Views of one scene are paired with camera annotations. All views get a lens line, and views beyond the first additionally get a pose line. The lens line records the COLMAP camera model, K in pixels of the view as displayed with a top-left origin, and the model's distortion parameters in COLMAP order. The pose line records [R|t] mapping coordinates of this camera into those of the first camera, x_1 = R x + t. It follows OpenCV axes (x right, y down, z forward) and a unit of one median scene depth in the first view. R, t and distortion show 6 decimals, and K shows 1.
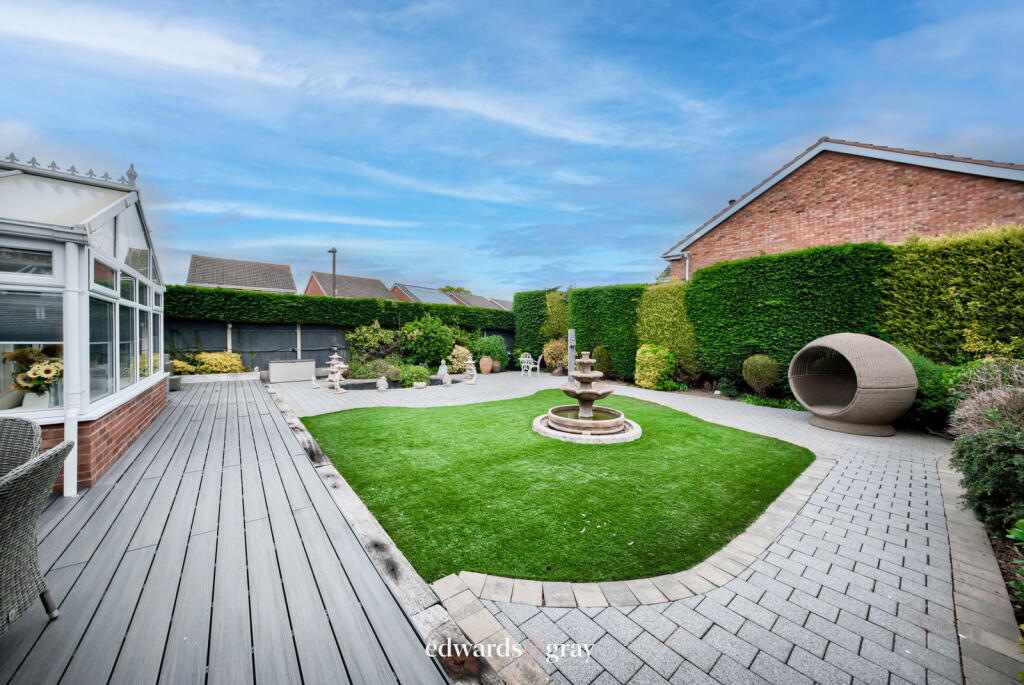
lens RADIAL K [[340.3, 0, 512.0], [0, 340.3, 342.5], [0, 0, 1]] dist [-0.024310, 0.000004]
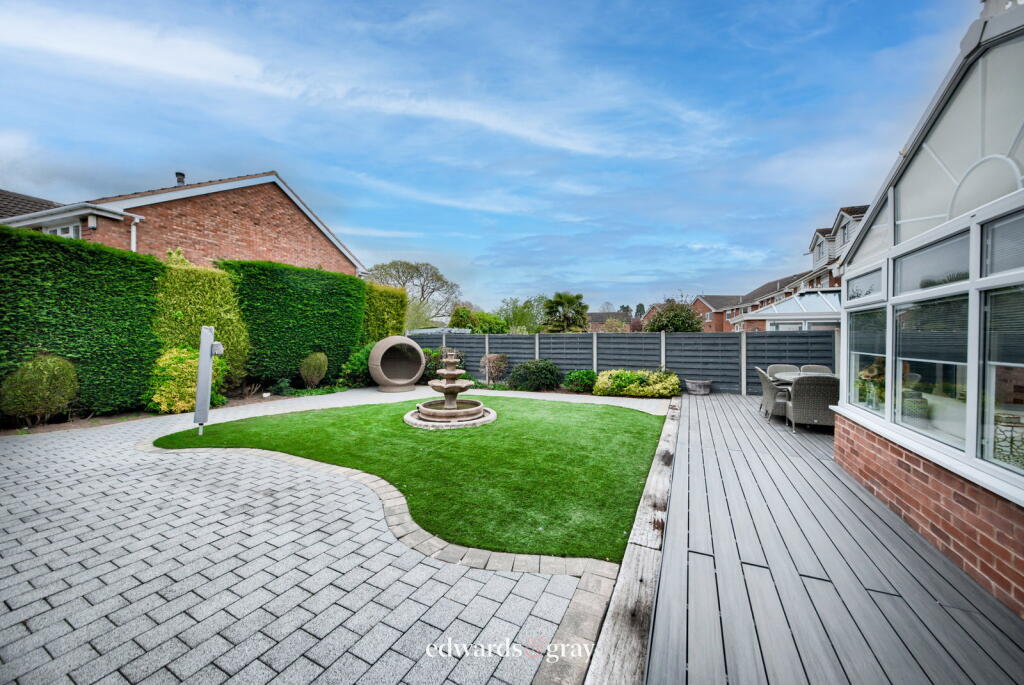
lens RADIAL K [[364.3, 0, 500.1], [0, 364.3, 337.0], [0, 0, 1]] dist [-0.000170, 0.000042]
pose [[-0.390844, -0.006707, 0.920432, -0.680748], [0.005111, 0.999942, 0.009457, -0.025805], [-0.920443, 0.008400, -0.390787, 0.854262]]
